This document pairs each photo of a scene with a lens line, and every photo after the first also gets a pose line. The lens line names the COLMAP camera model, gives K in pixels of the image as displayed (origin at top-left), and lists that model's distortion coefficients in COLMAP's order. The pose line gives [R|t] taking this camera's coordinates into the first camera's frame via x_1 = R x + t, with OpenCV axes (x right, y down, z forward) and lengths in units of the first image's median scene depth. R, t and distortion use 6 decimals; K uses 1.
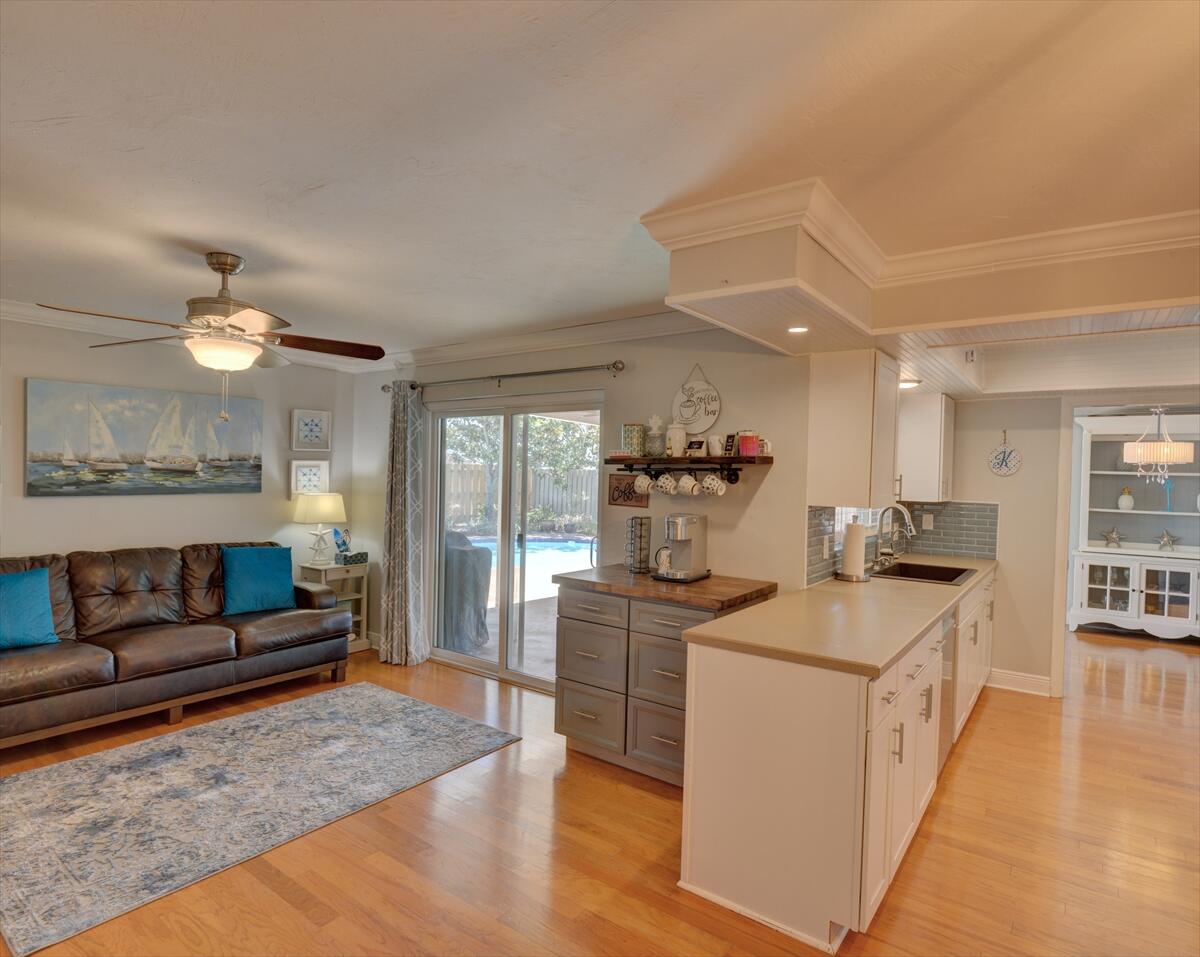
lens RADIAL K [[660.6, 0, 598.3], [0, 660.6, 483.0], [0, 0, 1]] dist [-0.009229, -0.005584]
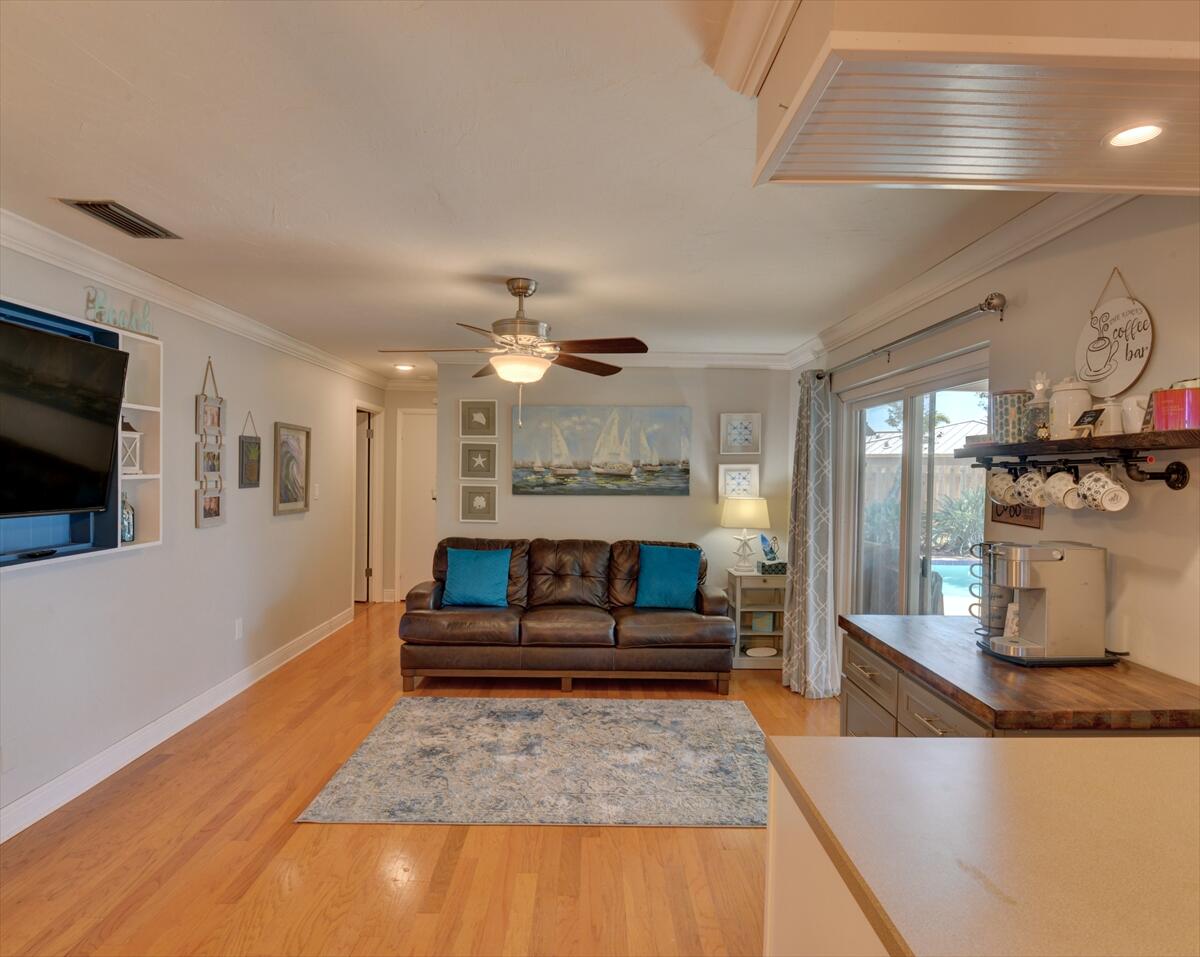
lens RADIAL K [[660.6, 0, 598.3], [0, 660.6, 483.0], [0, 0, 1]] dist [-0.009229, -0.005584]
pose [[0.602103, 0.001371, -0.798417, 0.296096], [-0.011153, 0.999915, -0.006693, 0.003979], [0.798340, 0.012935, 0.602068, 0.312161]]
